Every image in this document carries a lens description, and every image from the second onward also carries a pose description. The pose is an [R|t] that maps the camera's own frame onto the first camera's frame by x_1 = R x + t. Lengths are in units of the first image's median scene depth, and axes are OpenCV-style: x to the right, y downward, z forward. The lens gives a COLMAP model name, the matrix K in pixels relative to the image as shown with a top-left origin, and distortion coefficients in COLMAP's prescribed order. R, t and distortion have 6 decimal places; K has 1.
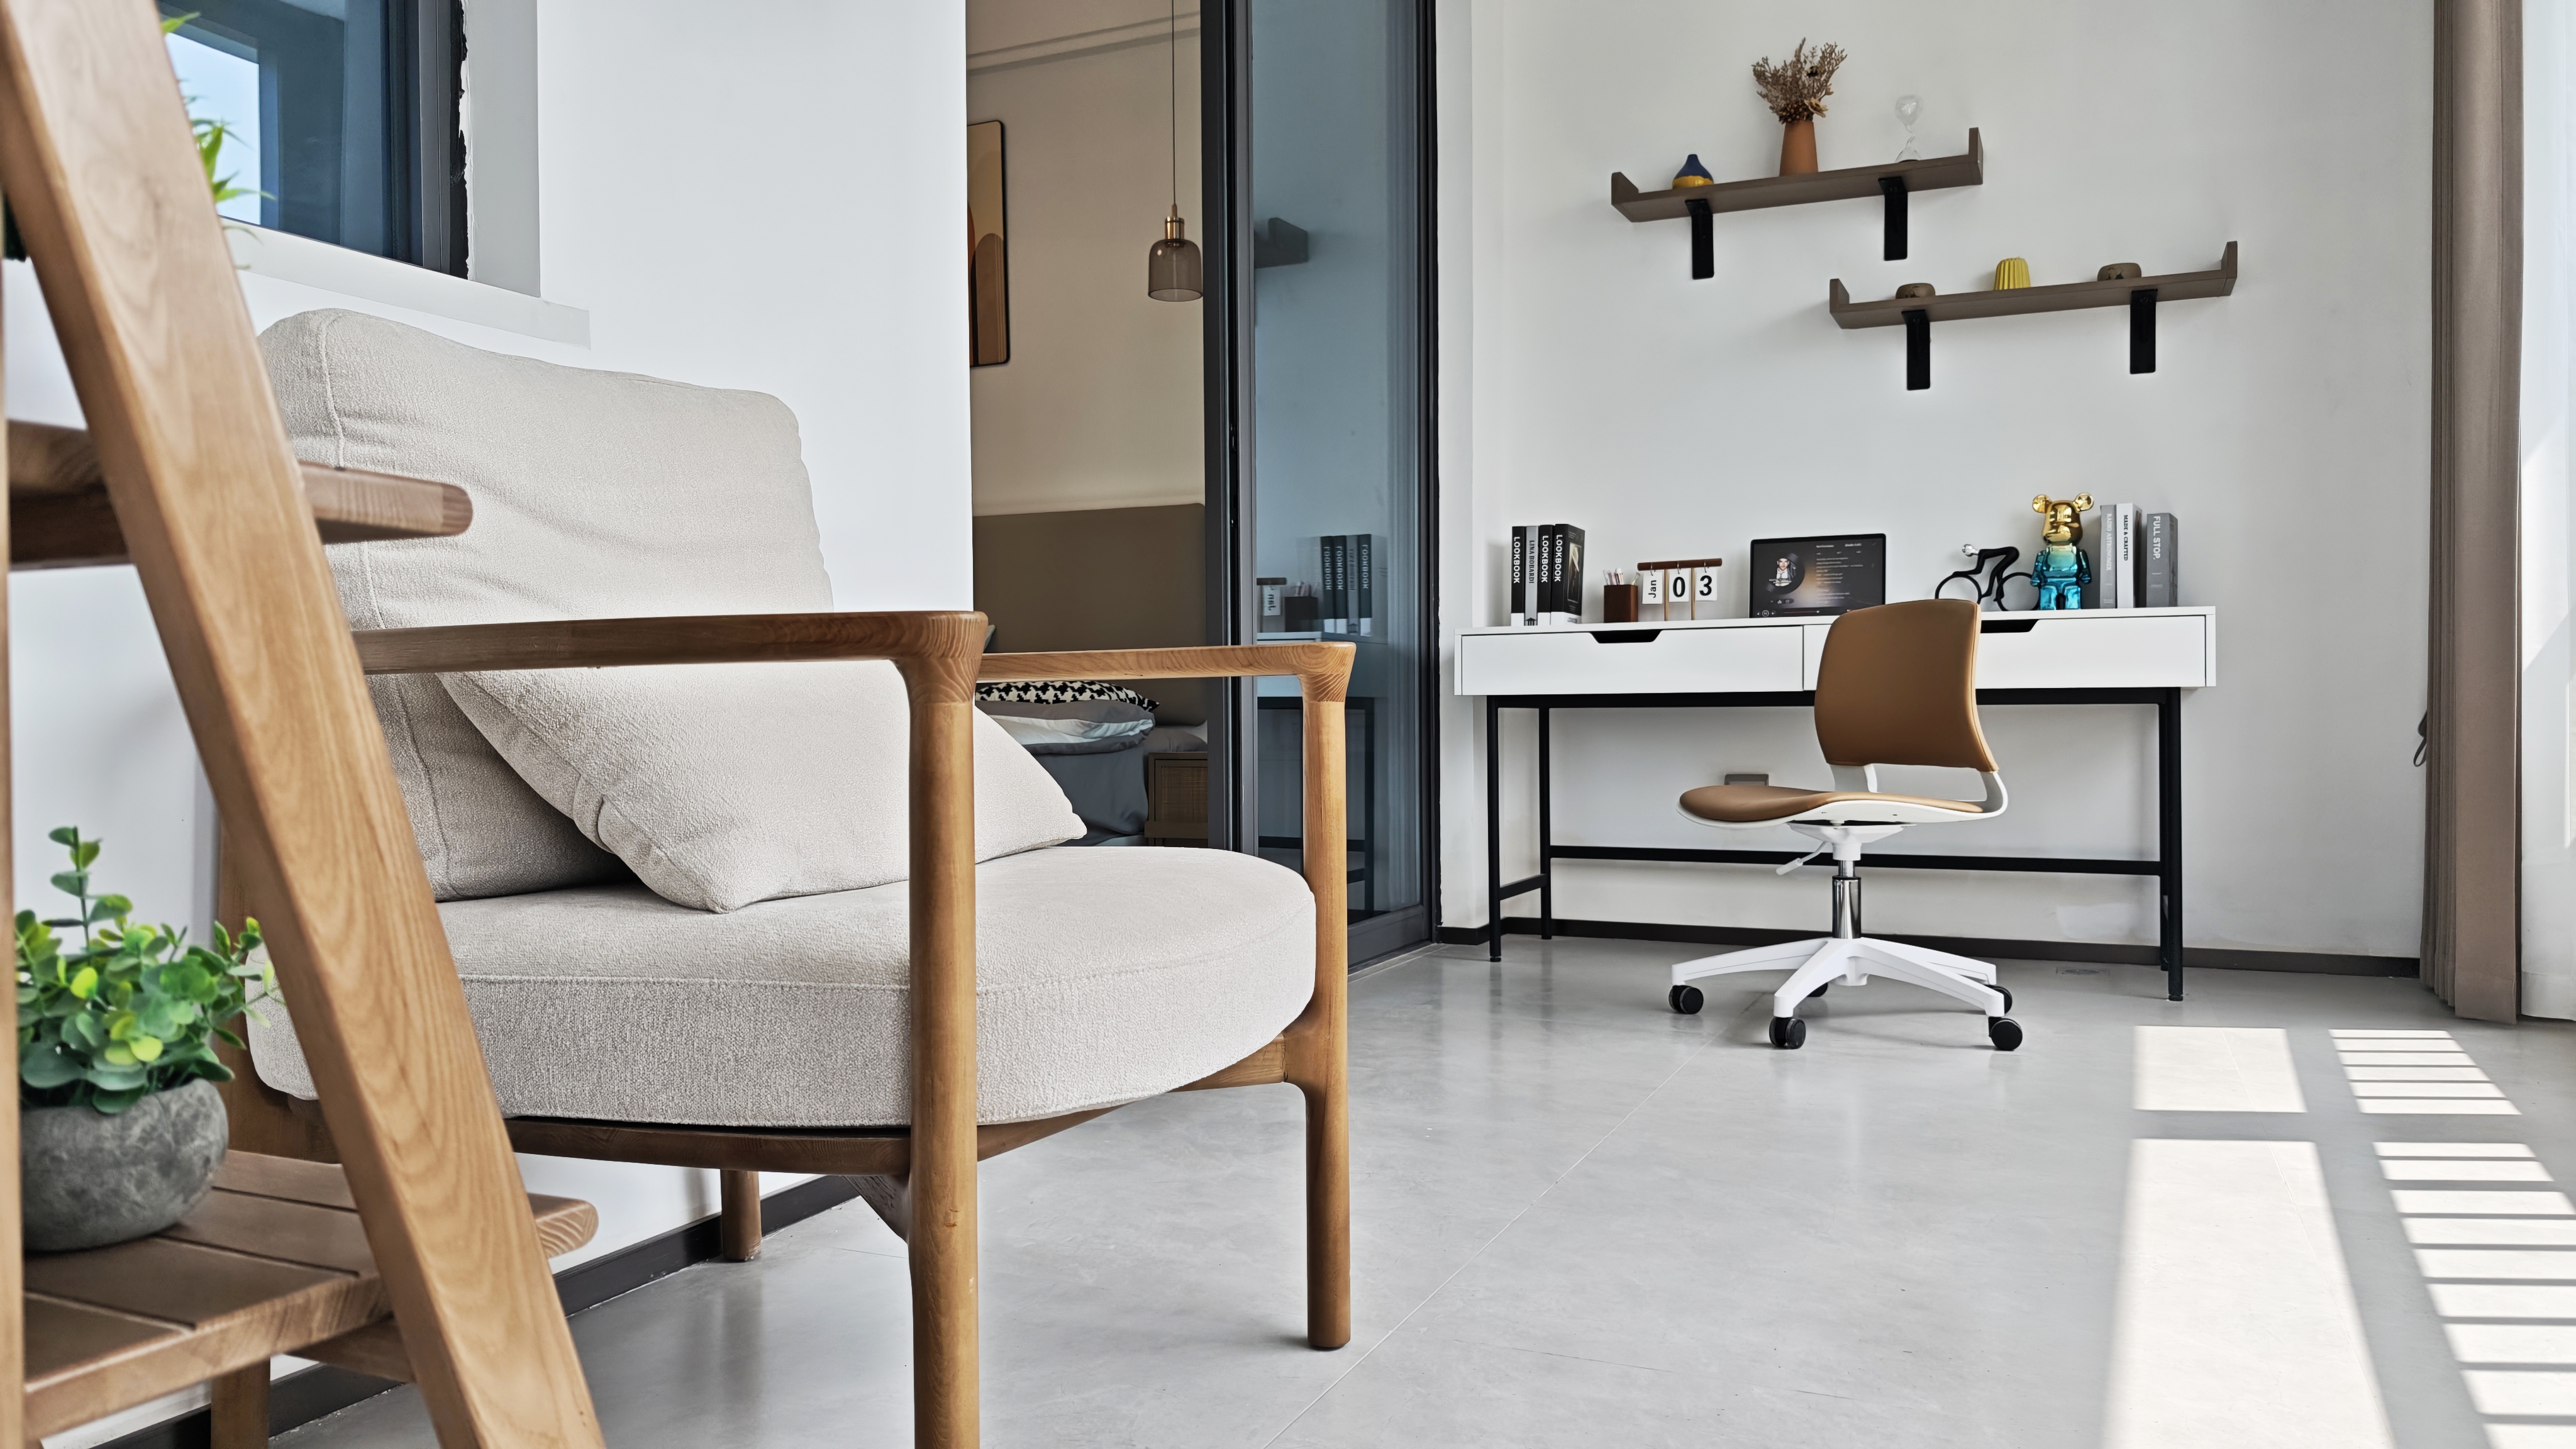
lens RADIAL K [[1927.4, 0, 1288.0], [0, 1927.4, 724.5], [0, 0, 1]] dist [-0.000094, 0.129882]
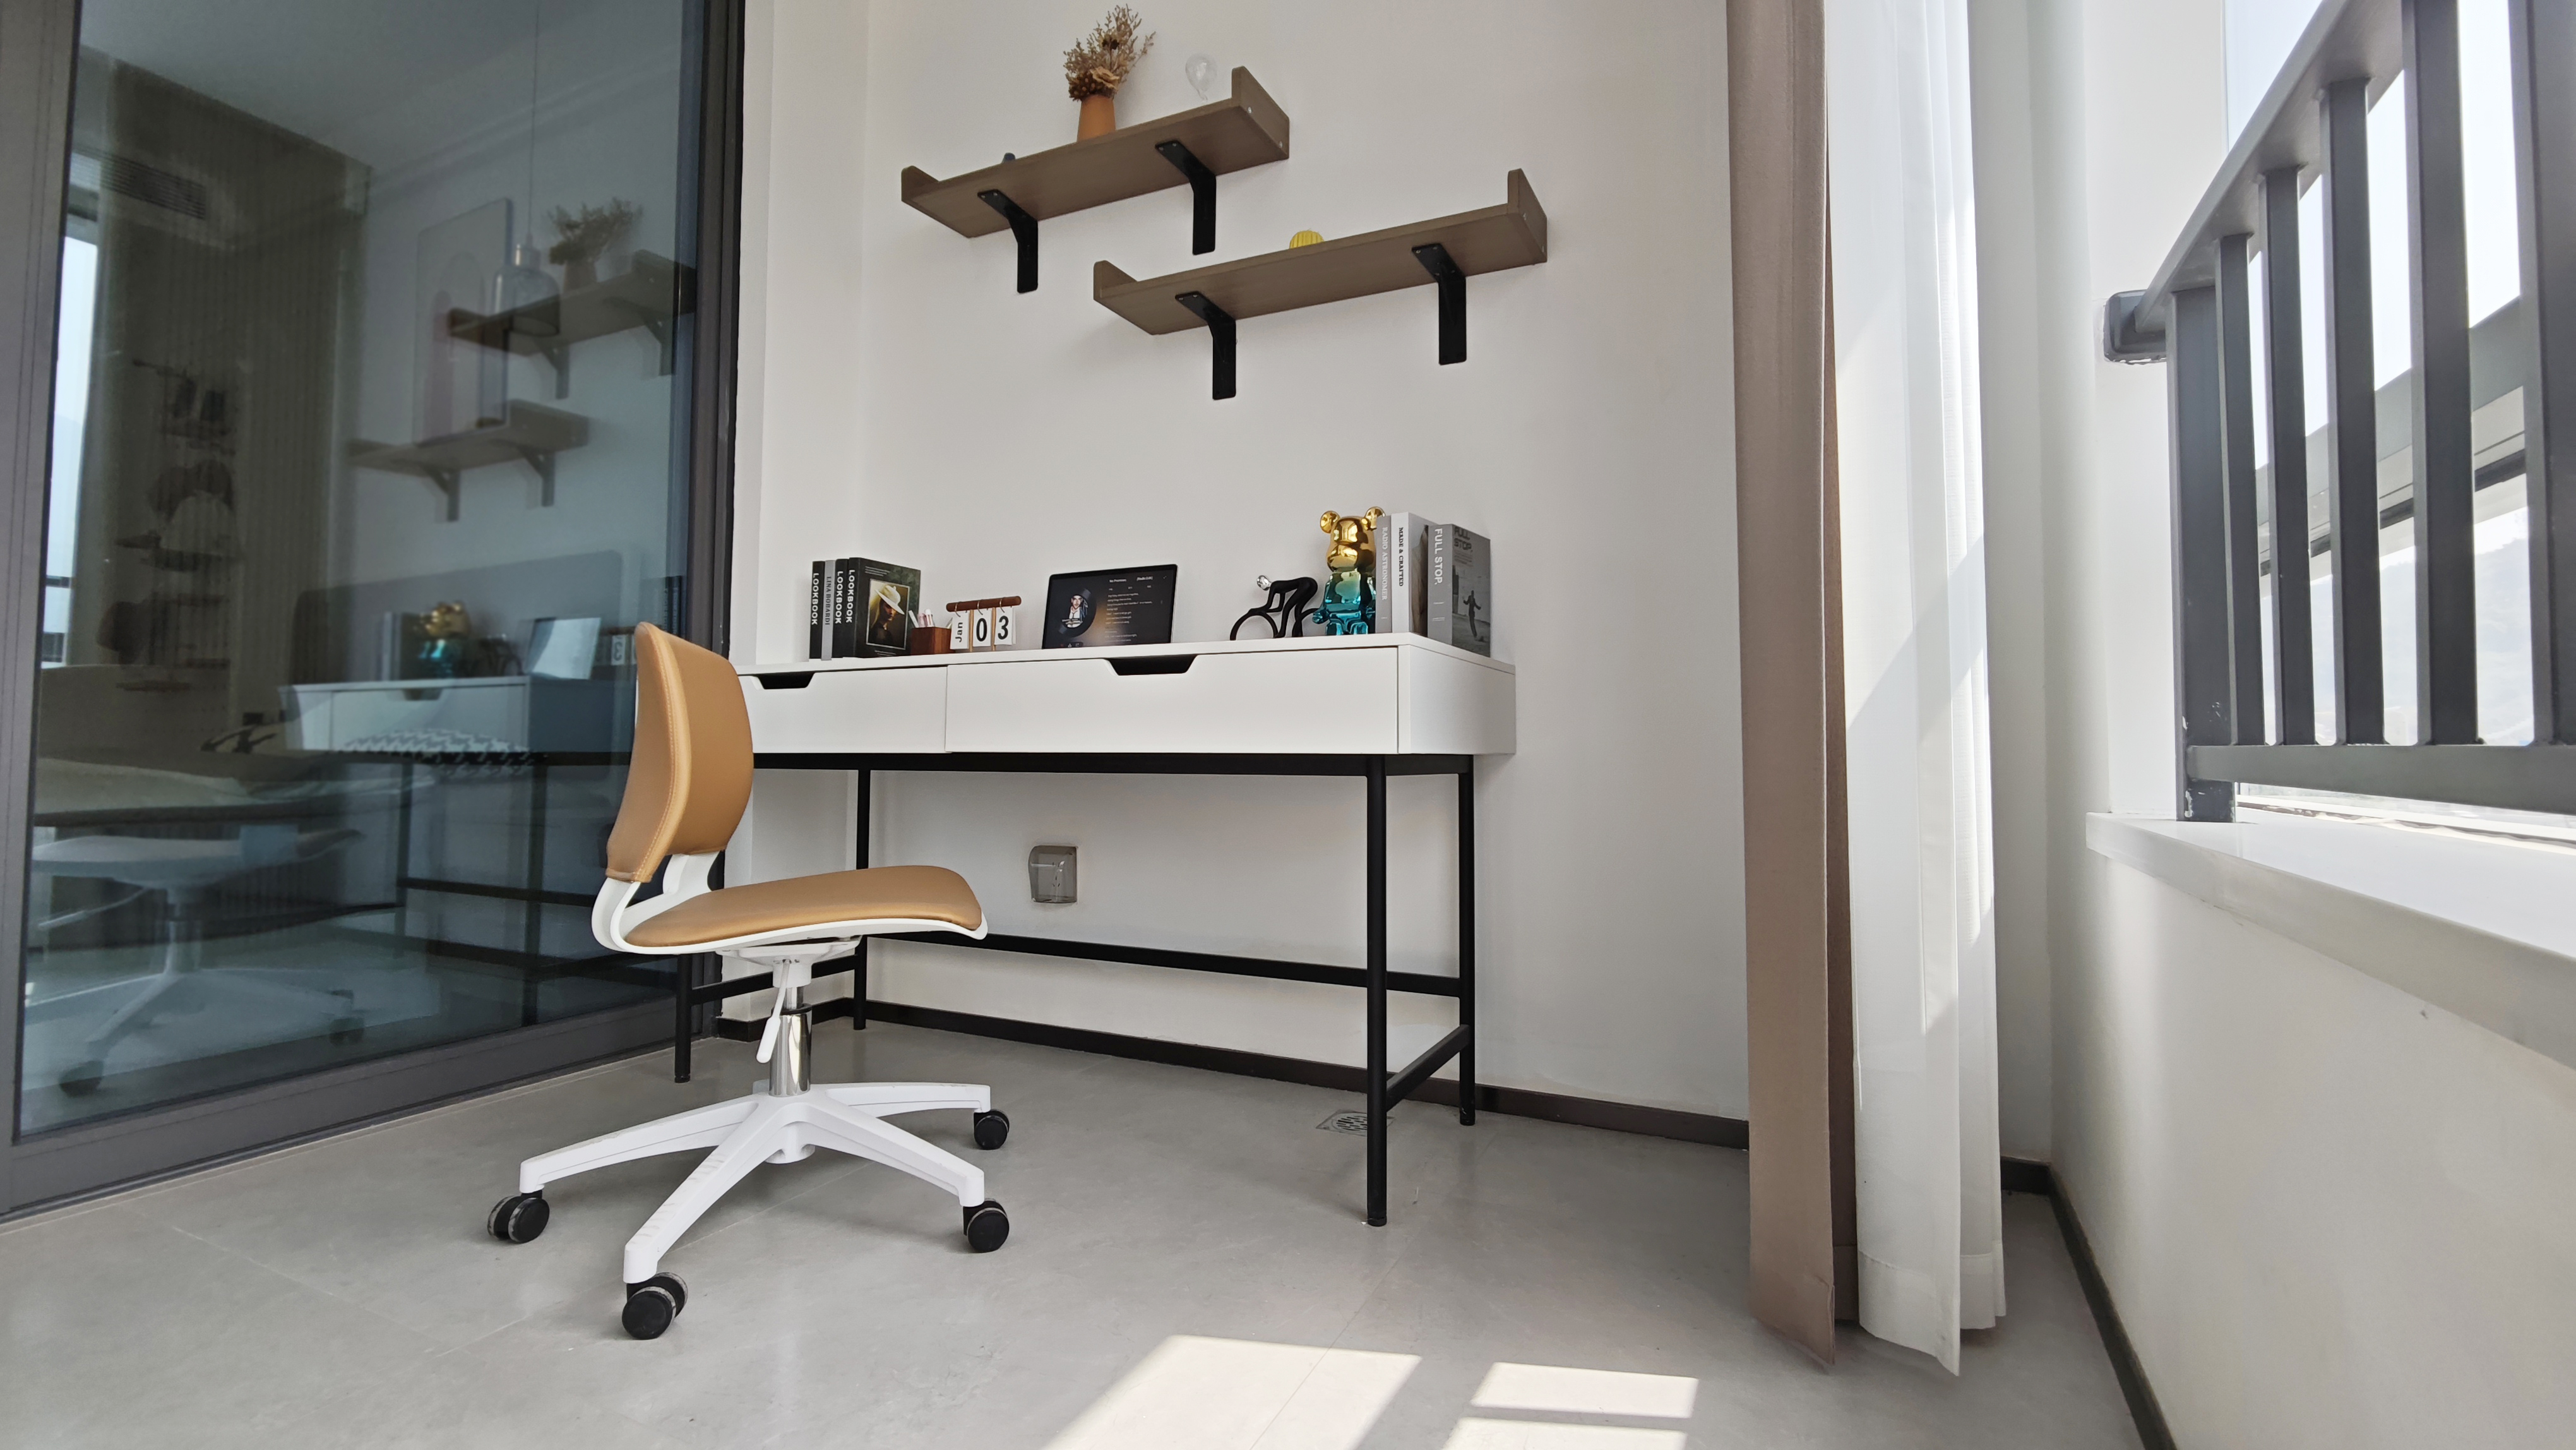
lens RADIAL K [[1102.5, 0, 1288.0], [0, 1102.5, 725.0], [0, 0, 1]] dist [-0.001955, -0.000211]
pose [[0.999531, 0.016350, -0.025904, 0.368002], [-0.017403, 0.999010, -0.040953, -0.010267], [0.025209, 0.041384, 0.998825, 0.520649]]
